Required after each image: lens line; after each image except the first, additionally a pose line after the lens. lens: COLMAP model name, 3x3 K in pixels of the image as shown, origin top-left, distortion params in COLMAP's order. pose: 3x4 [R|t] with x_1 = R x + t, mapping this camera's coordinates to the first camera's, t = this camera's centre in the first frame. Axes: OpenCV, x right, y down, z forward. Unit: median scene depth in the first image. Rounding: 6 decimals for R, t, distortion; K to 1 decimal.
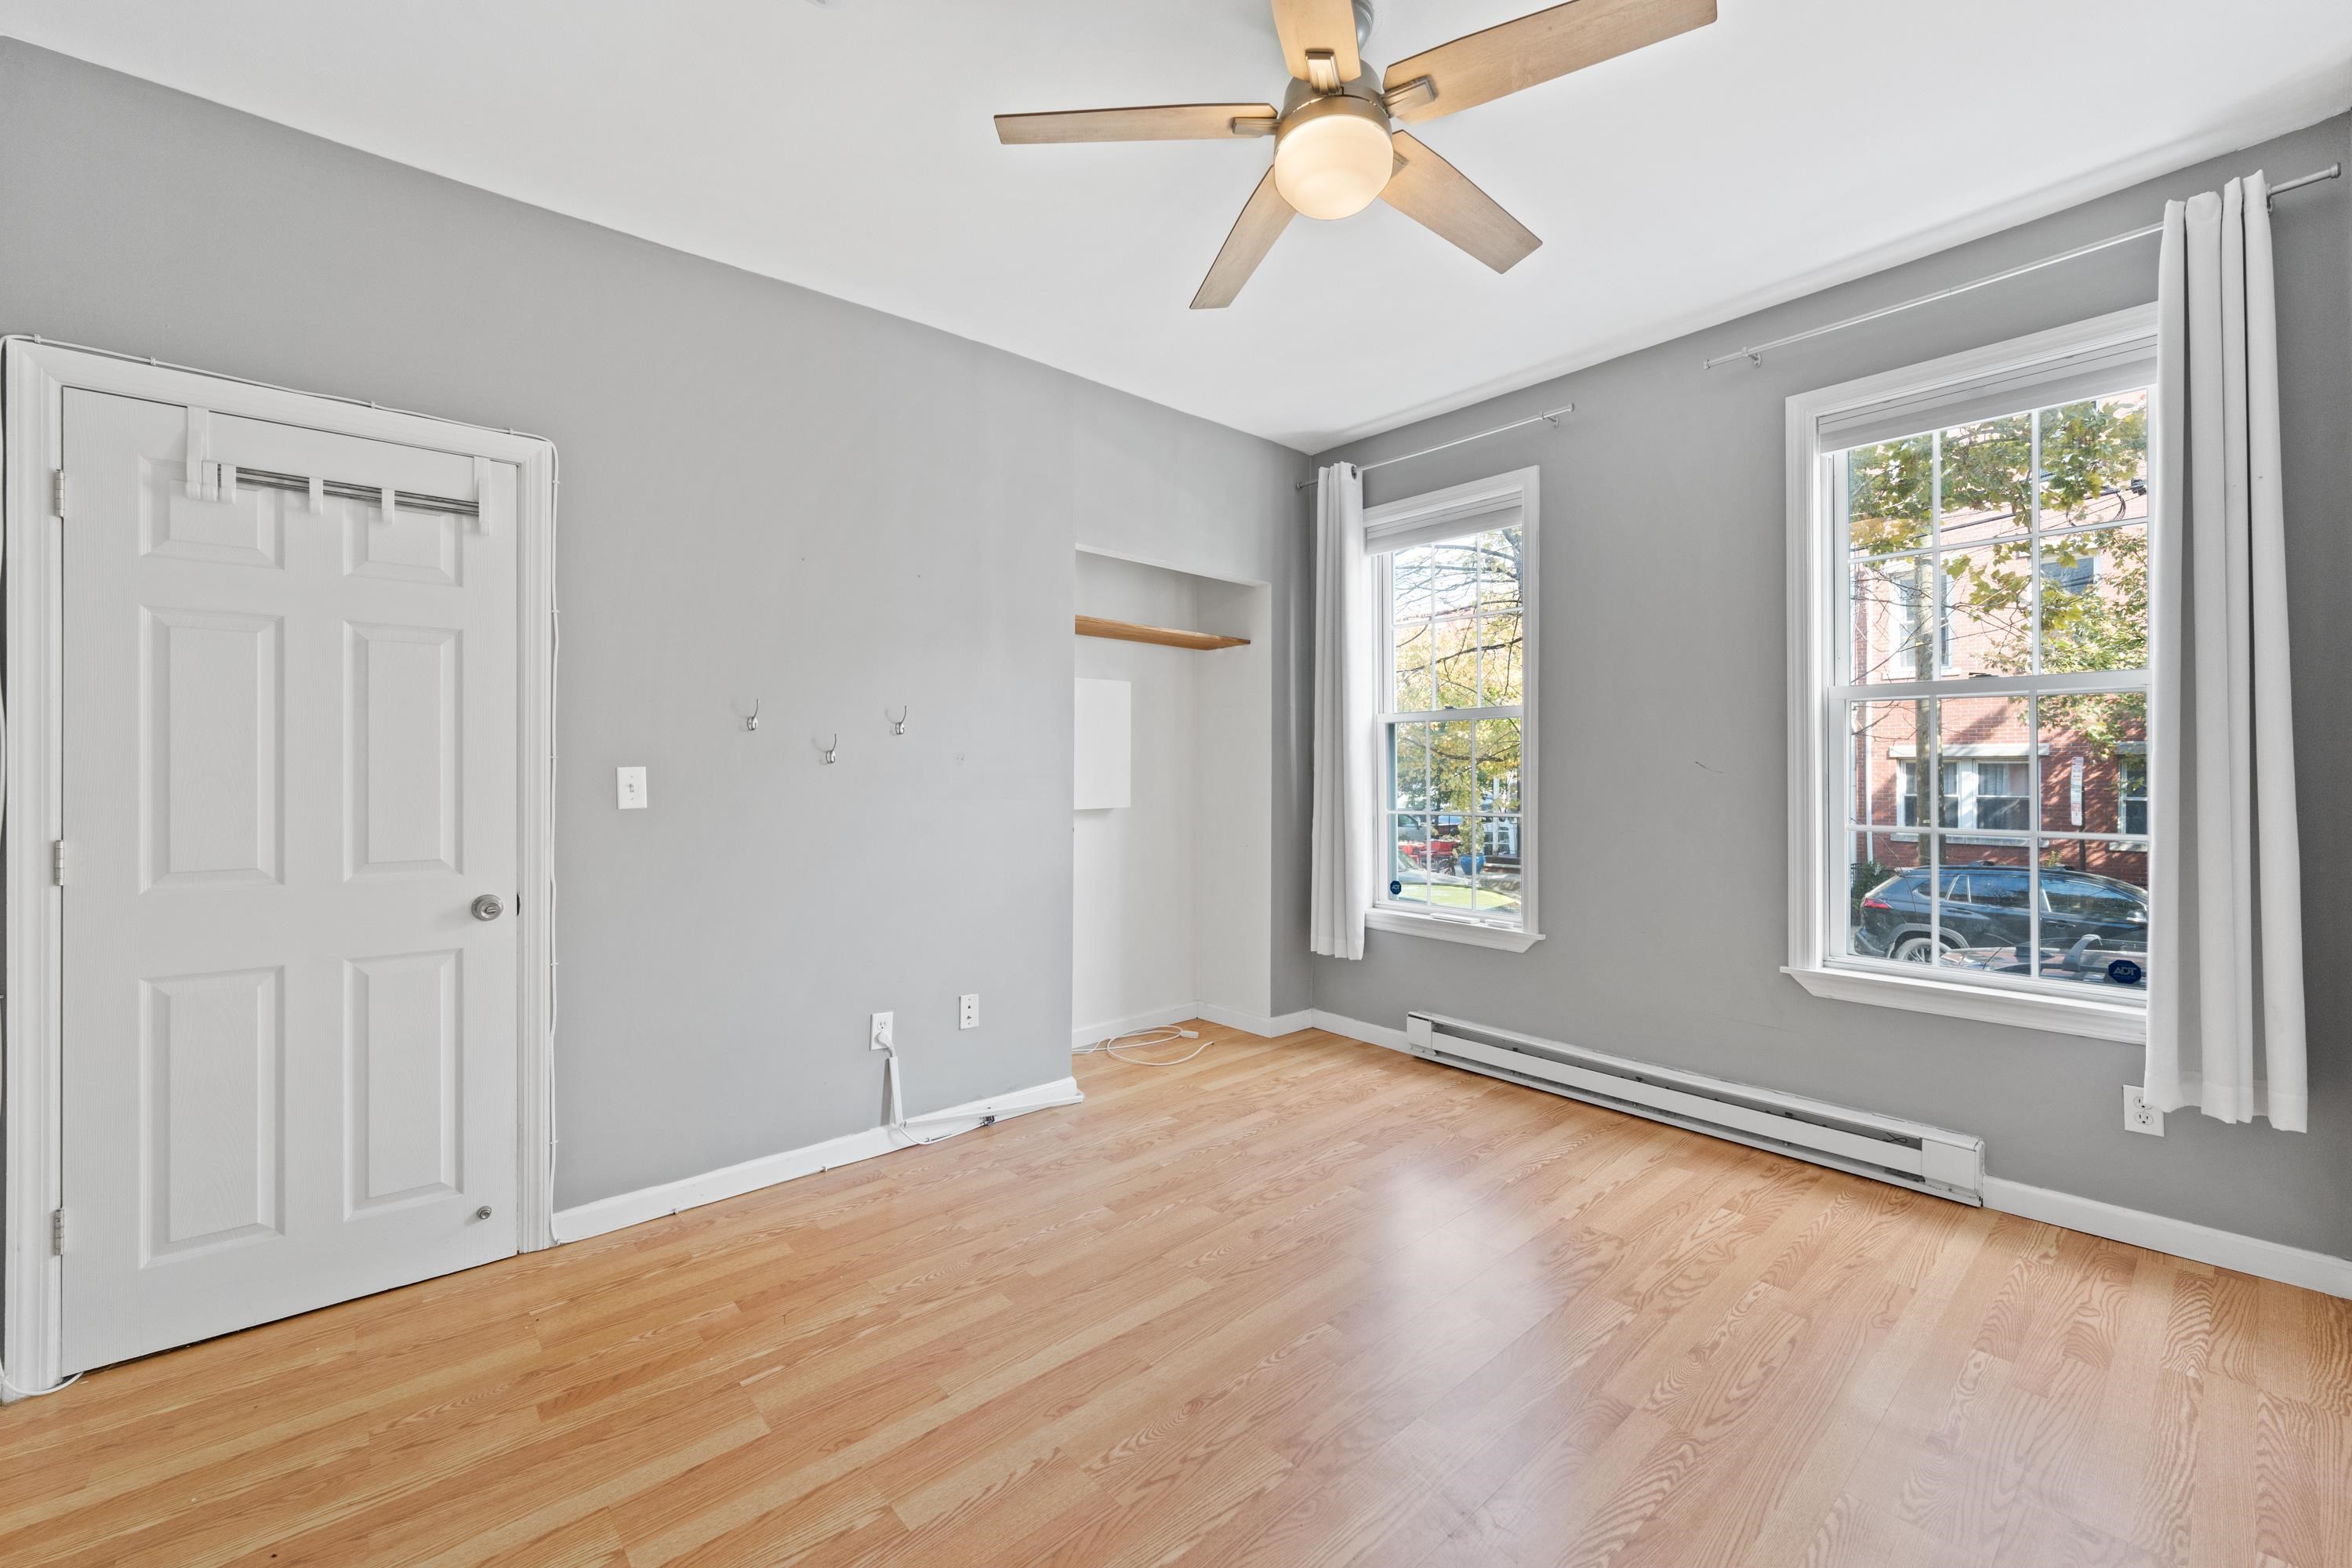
lens RADIAL K [[952.1, 0, 1172.3], [0, 952.1, 766.3], [0, 0, 1]] dist [-0.003545, -0.000478]
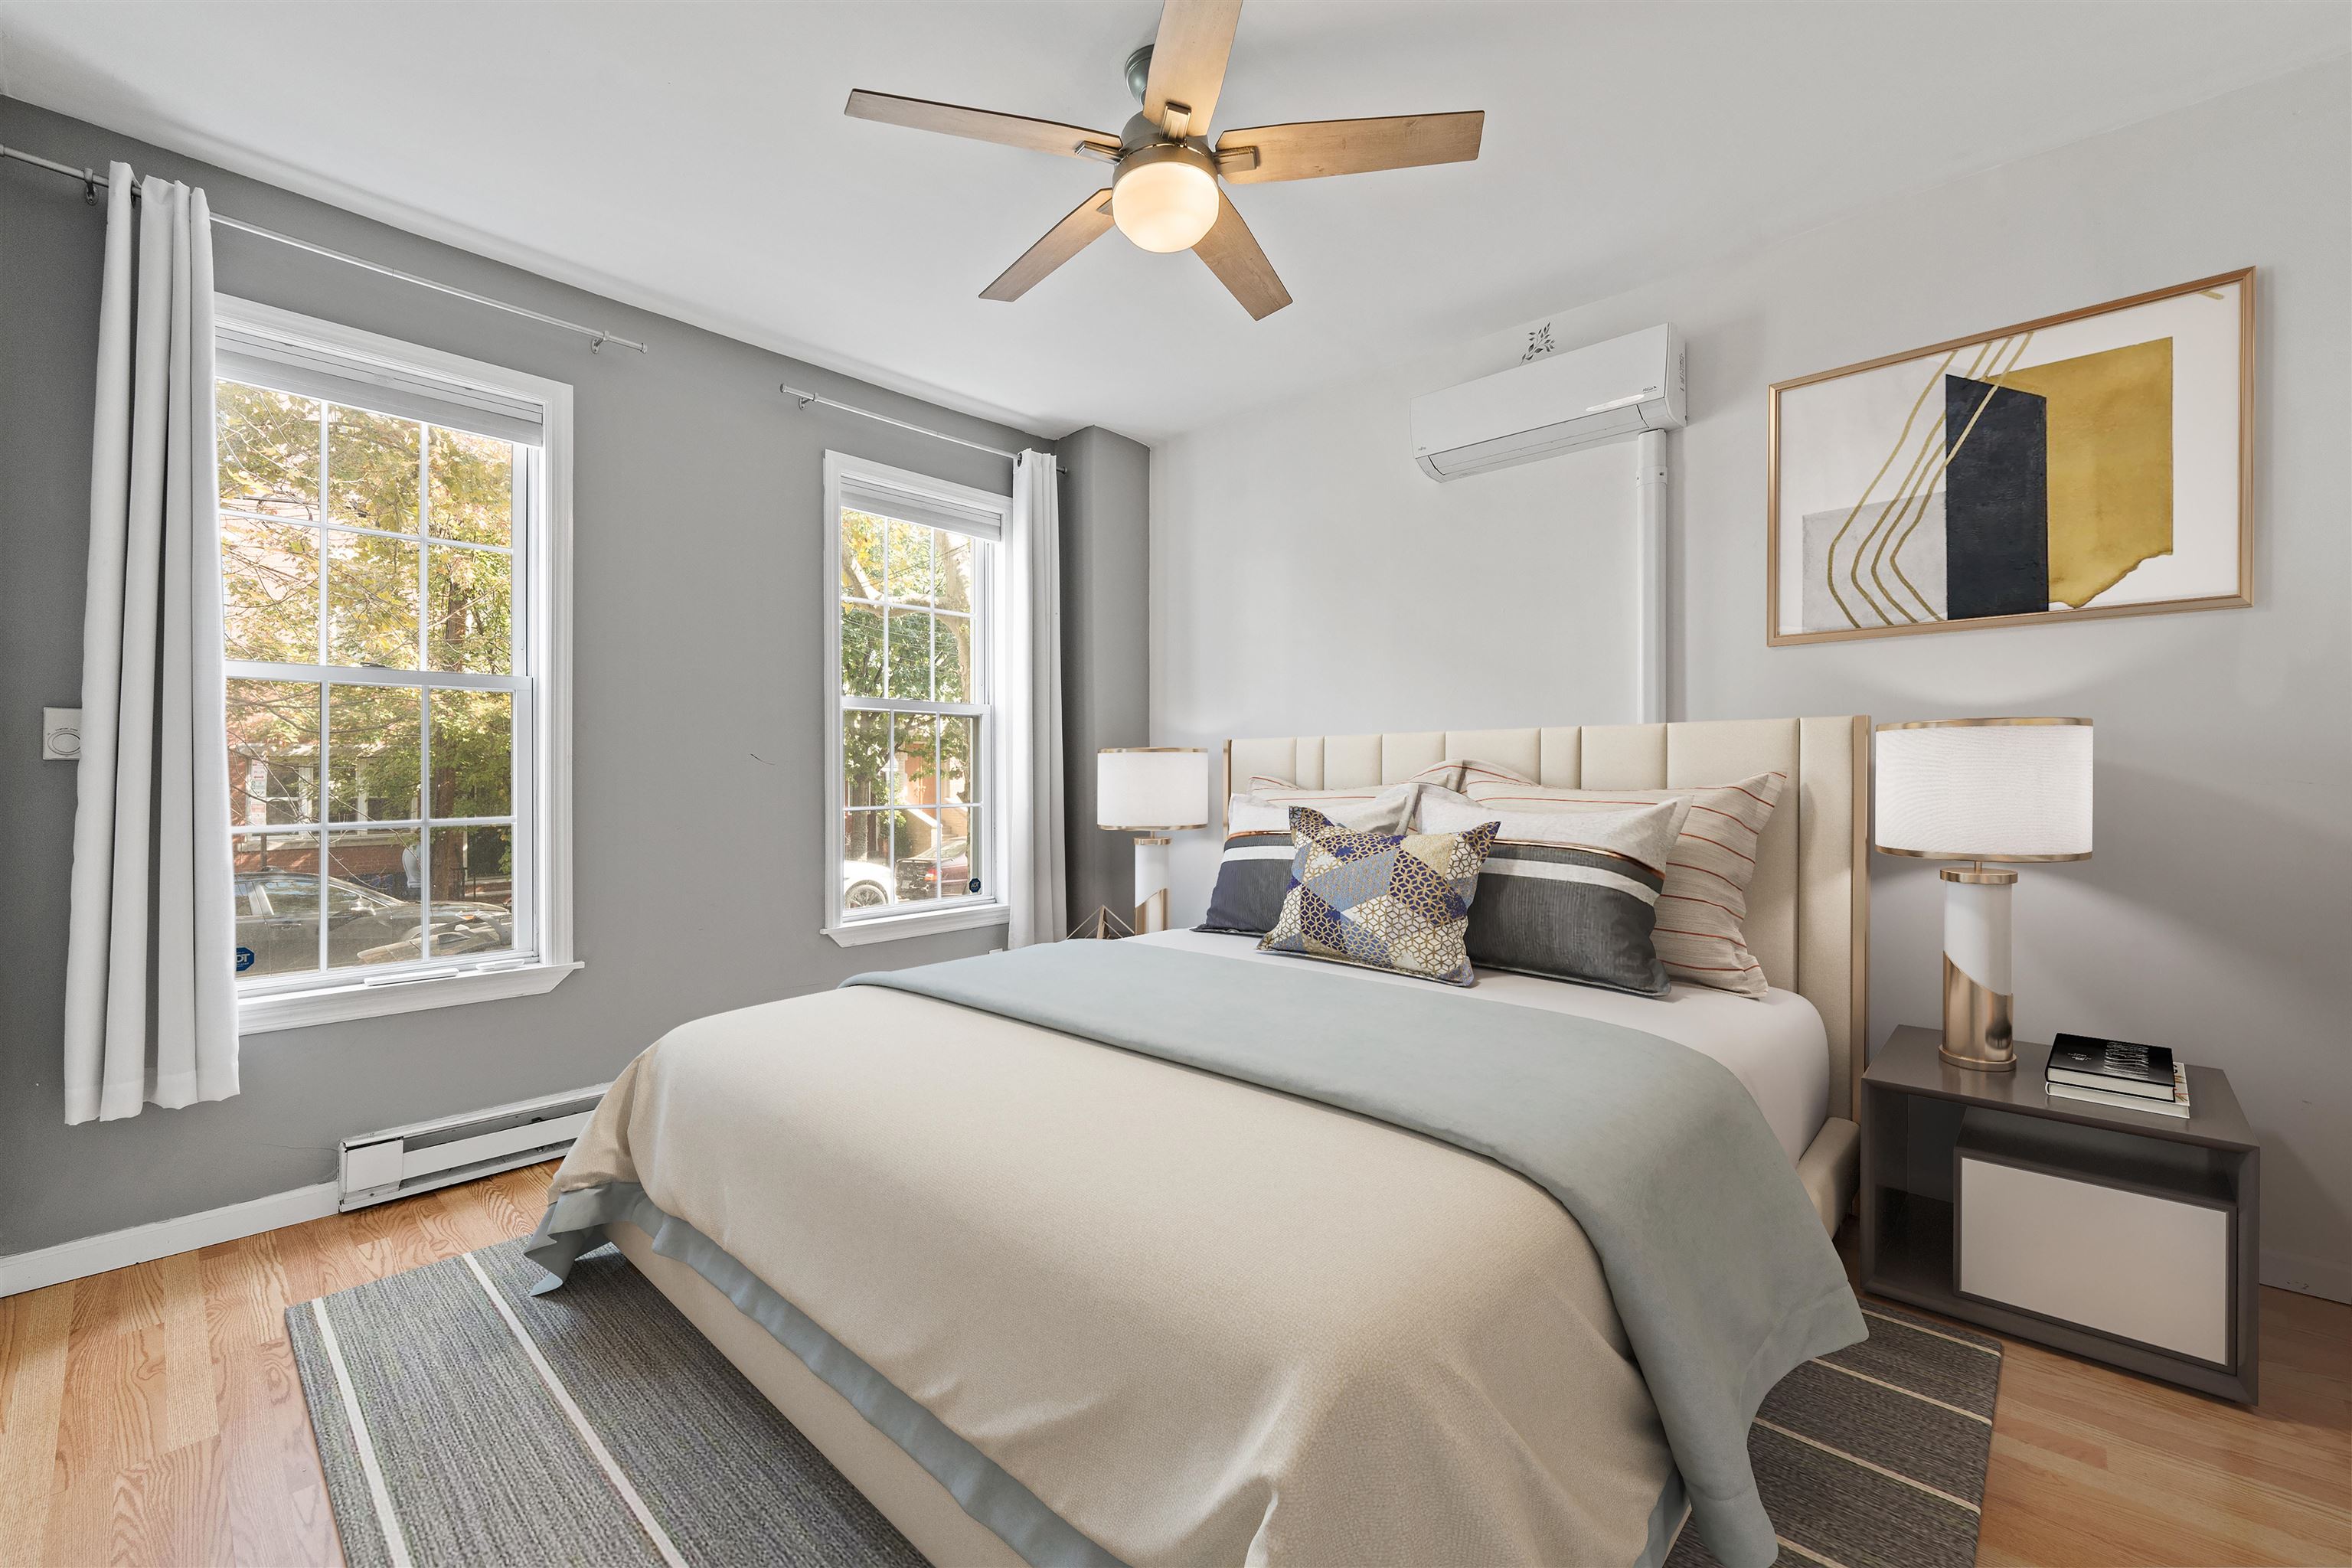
lens RADIAL K [[952.1, 0, 1172.3], [0, 952.1, 766.3], [0, 0, 1]] dist [-0.003545, -0.000478]
pose [[-0.116445, 0.002185, 0.993195, -0.658308], [-0.006893, 0.999972, -0.003008, 0.009710], [-0.993173, -0.007197, -0.116427, 0.799087]]
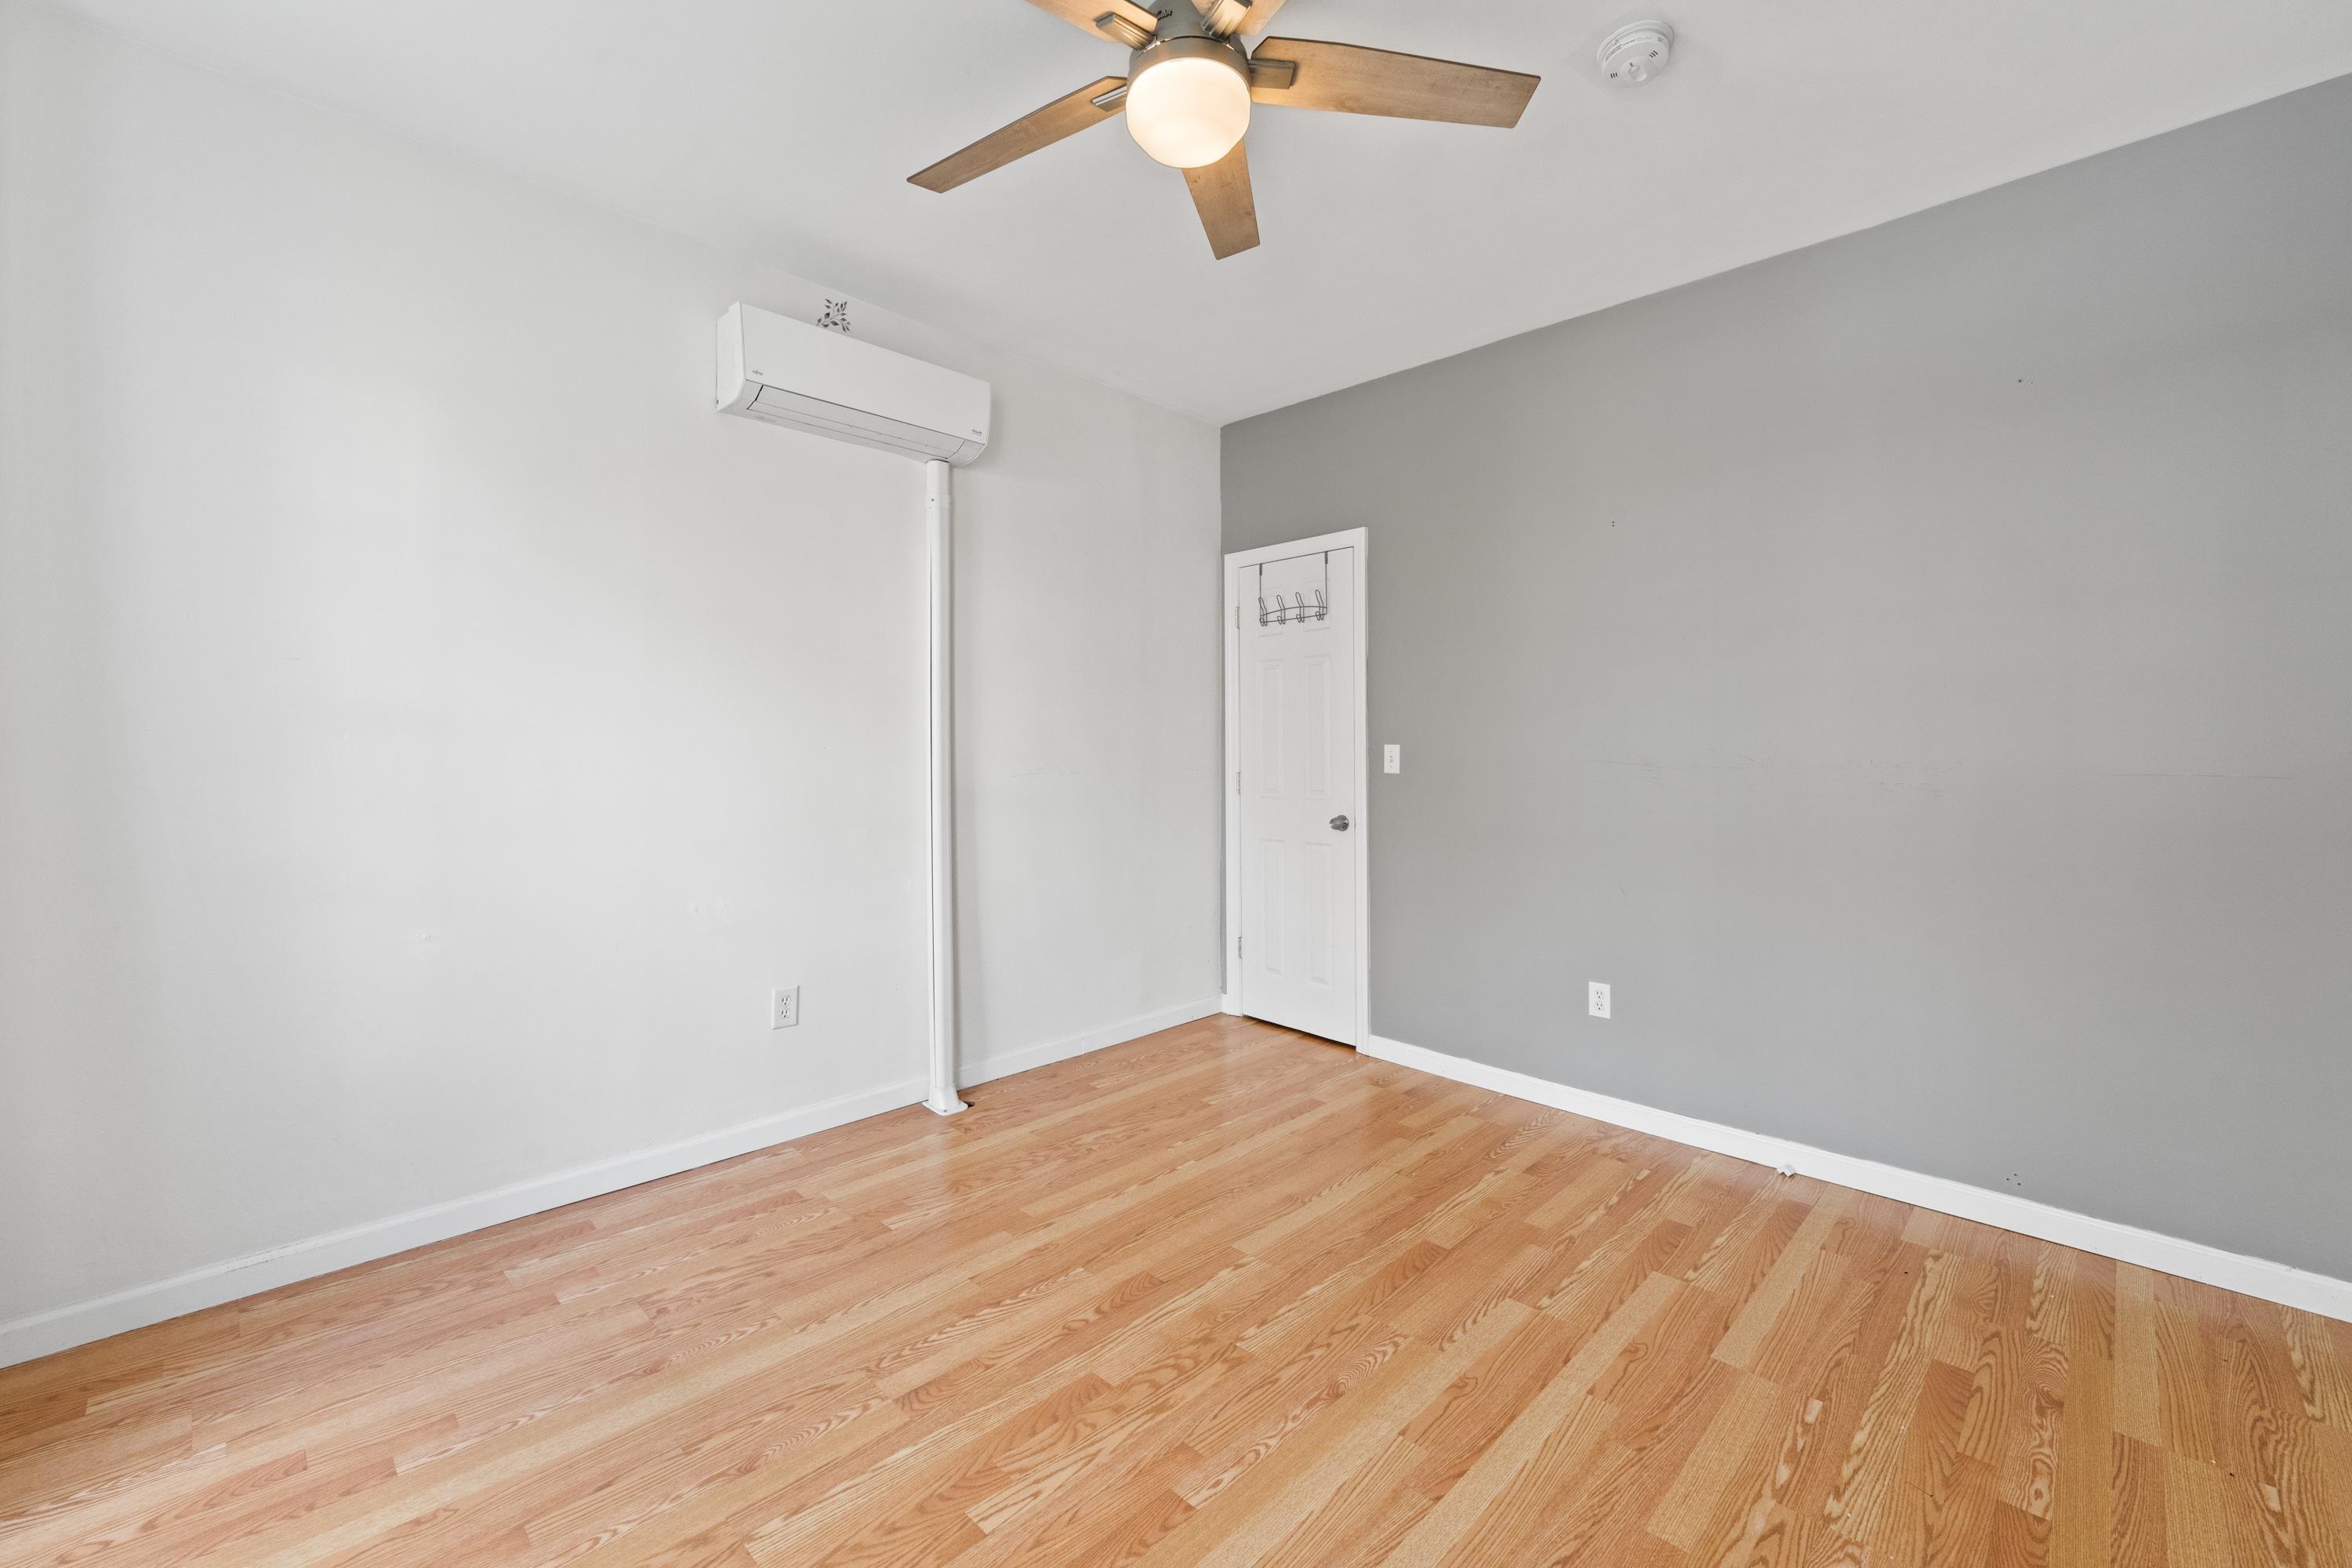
lens RADIAL K [[952.1, 0, 1172.3], [0, 952.1, 766.3], [0, 0, 1]] dist [-0.003545, -0.000478]
pose [[-0.997165, 0.005319, -0.075059, 0.184952], [0.005469, 0.999983, -0.001793, 0.013432], [0.075048, -0.002199, -0.997177, 1.384023]]
